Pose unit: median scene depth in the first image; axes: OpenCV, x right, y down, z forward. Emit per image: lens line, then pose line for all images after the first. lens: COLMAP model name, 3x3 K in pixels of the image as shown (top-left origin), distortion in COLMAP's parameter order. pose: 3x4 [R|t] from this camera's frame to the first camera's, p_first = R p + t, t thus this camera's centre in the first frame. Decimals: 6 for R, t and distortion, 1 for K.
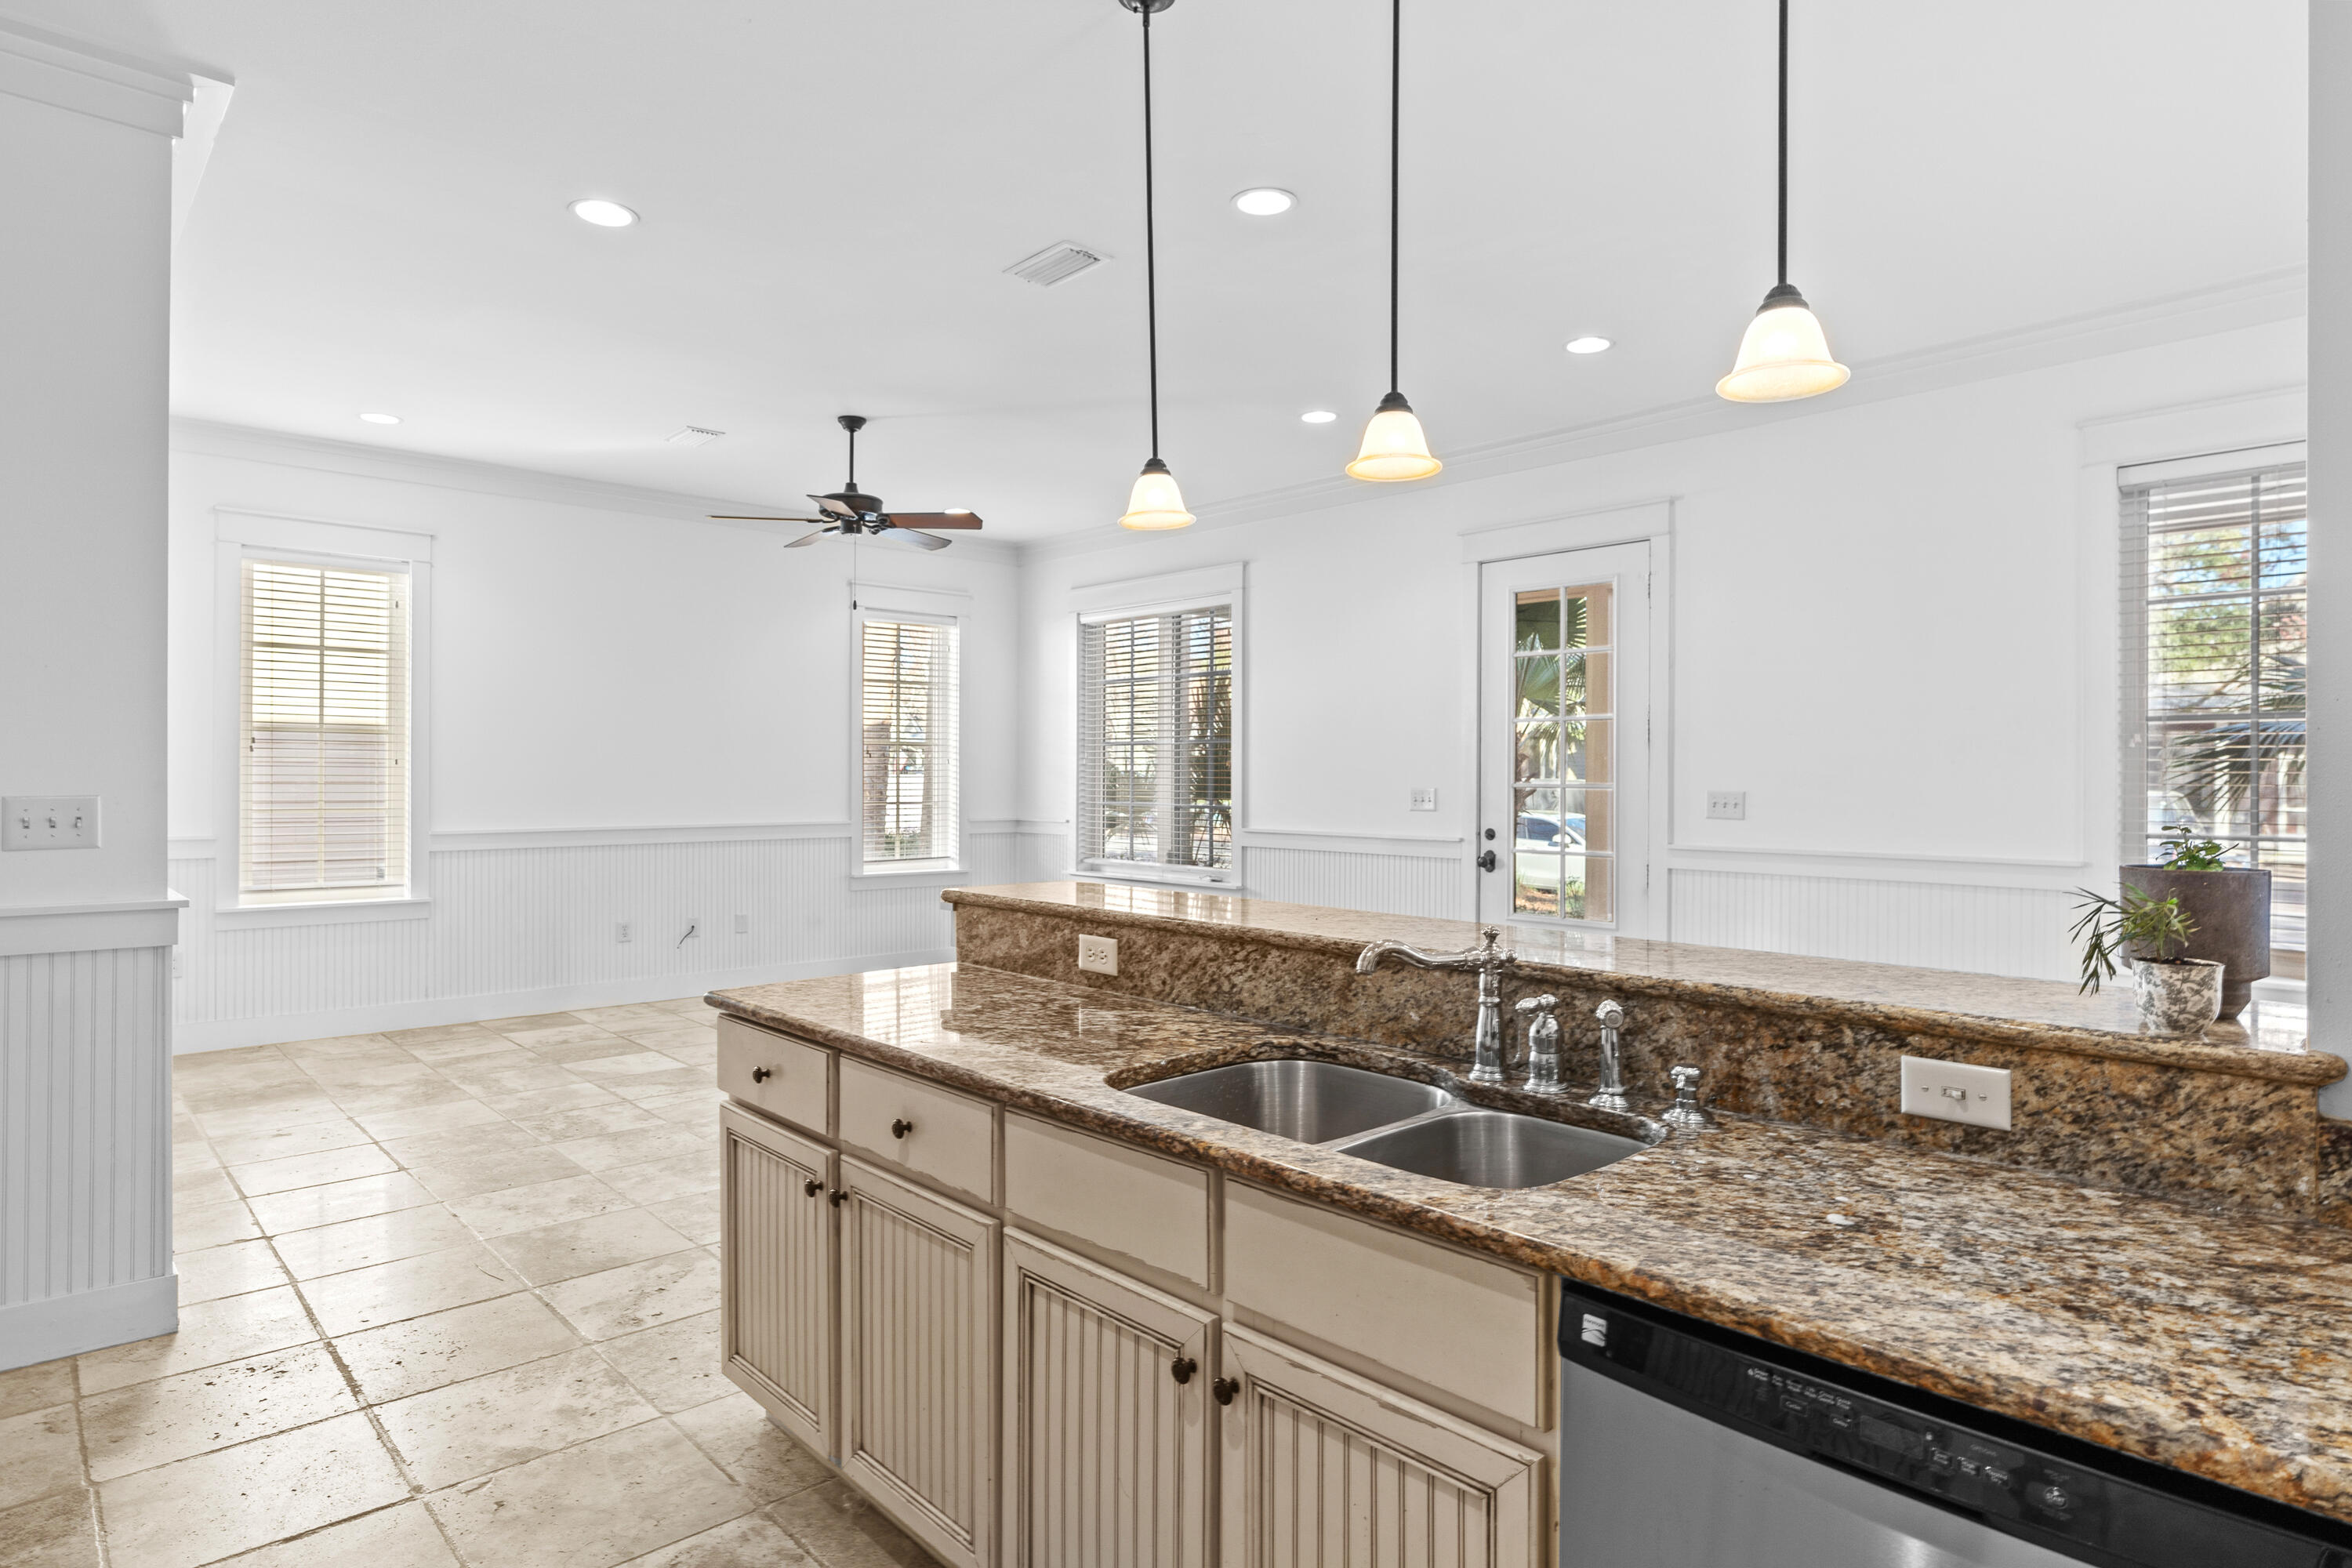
lens RADIAL K [[1266.2, 0, 1170.1], [0, 1266.2, 794.9], [0, 0, 1]] dist [-0.006238, 0.005762]
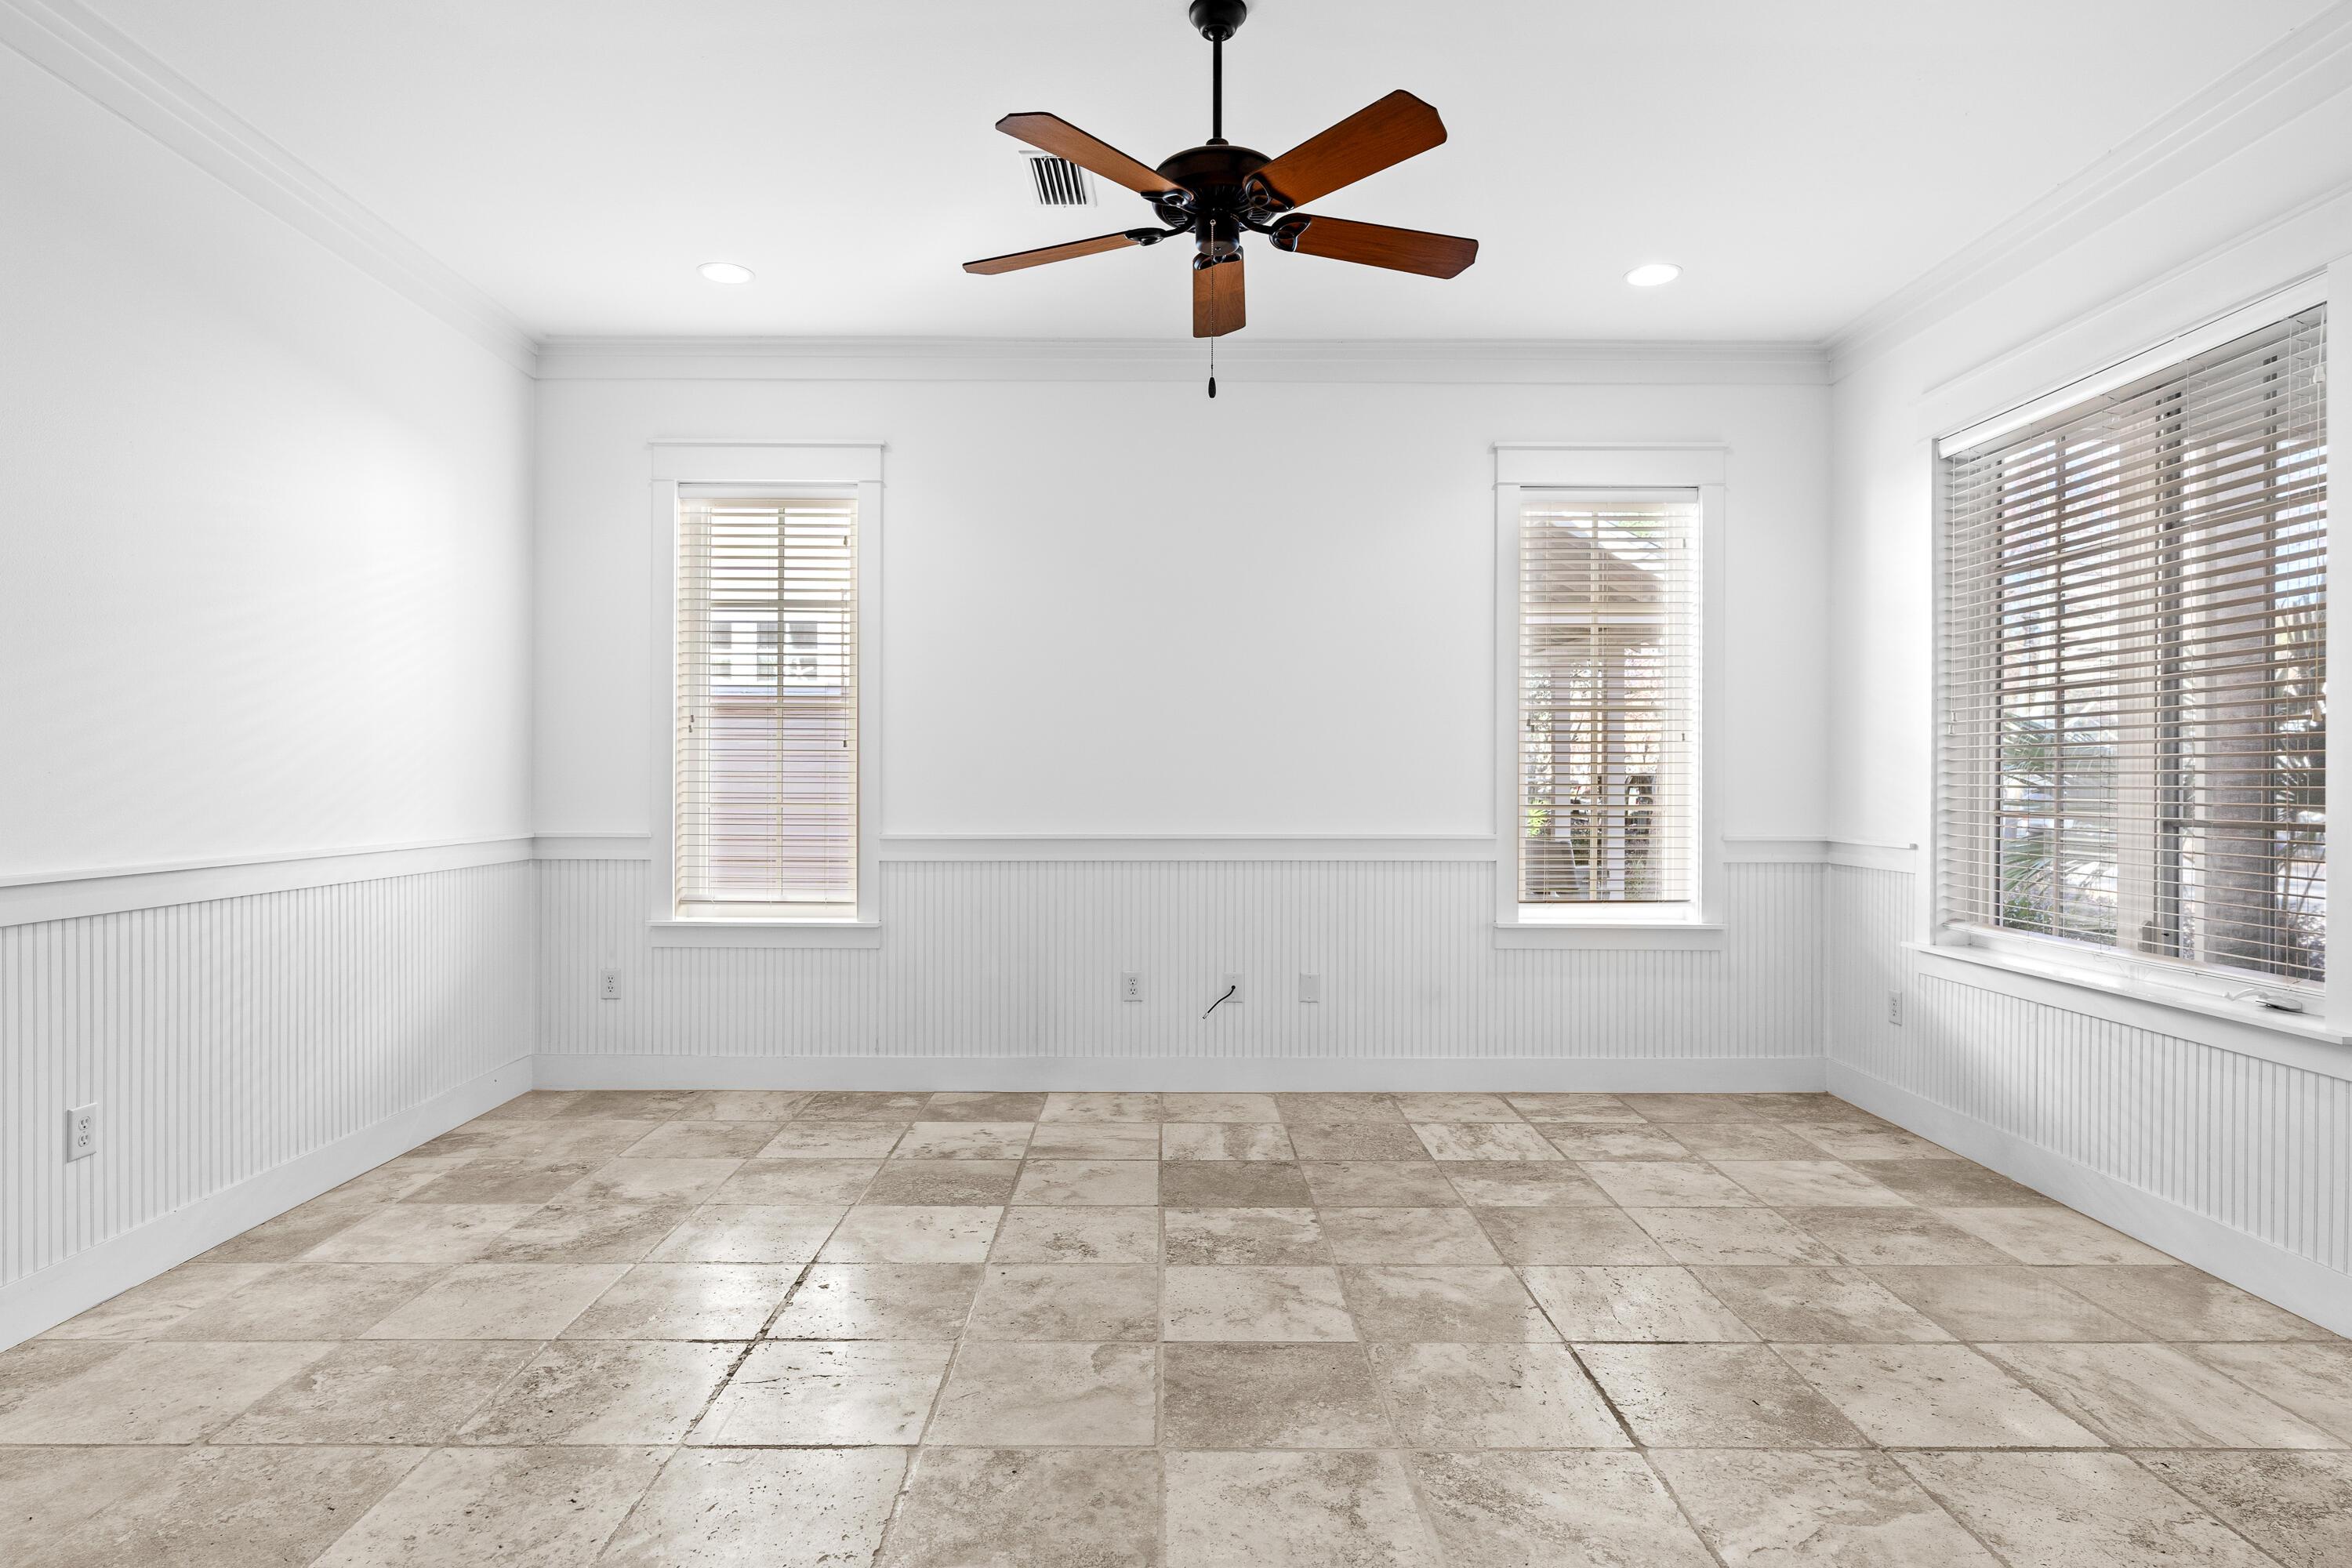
lens RADIAL K [[1266.2, 0, 1147.3], [0, 1266.2, 769.8], [0, 0, 1]] dist [-0.006238, 0.005762]
pose [[0.733341, -0.007586, -0.679819, 0.146822], [-0.009988, 0.999710, -0.021931, 0.016828], [0.679788, 0.022873, 0.733052, 1.626911]]
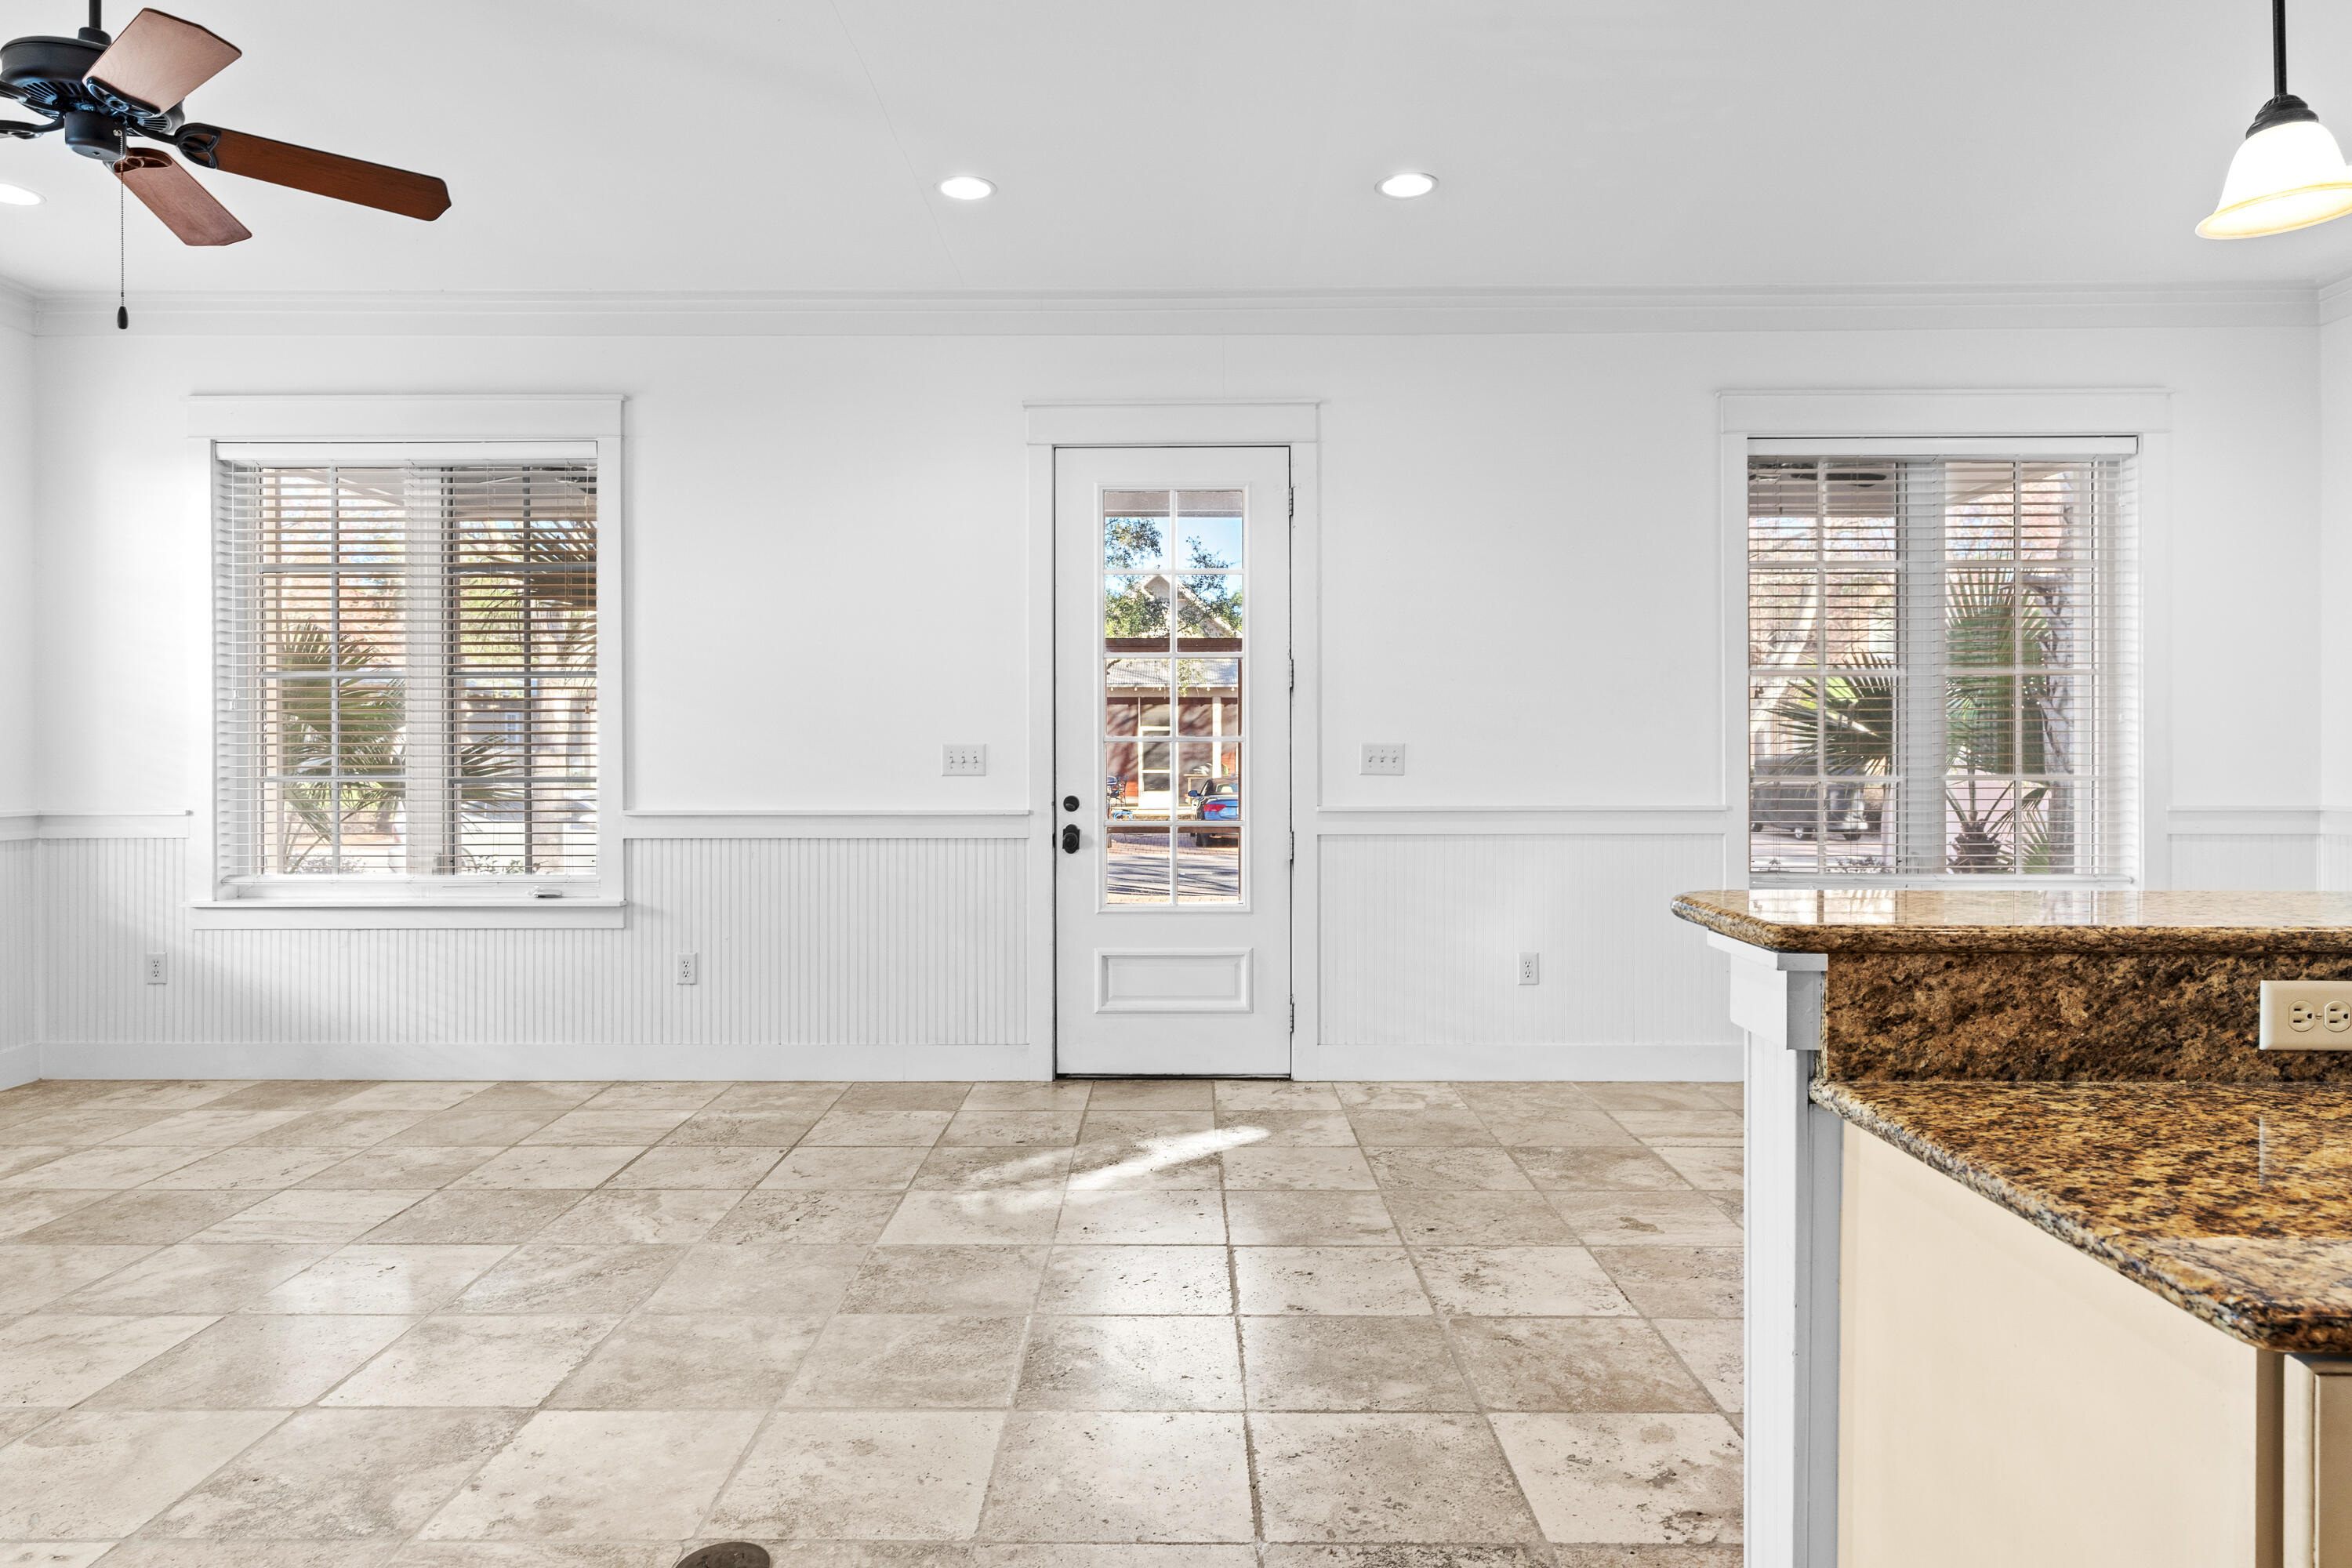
lens RADIAL K [[1414.2, 0, 1171.4], [0, 1414.2, 748.1], [0, 0, 1]] dist [-0.001656, 0.001767]
pose [[0.688296, -0.005199, 0.725411, -0.910693], [0.014833, 0.999866, -0.006909, 0.013141], [-0.725278, 0.015515, 0.688281, 1.050599]]
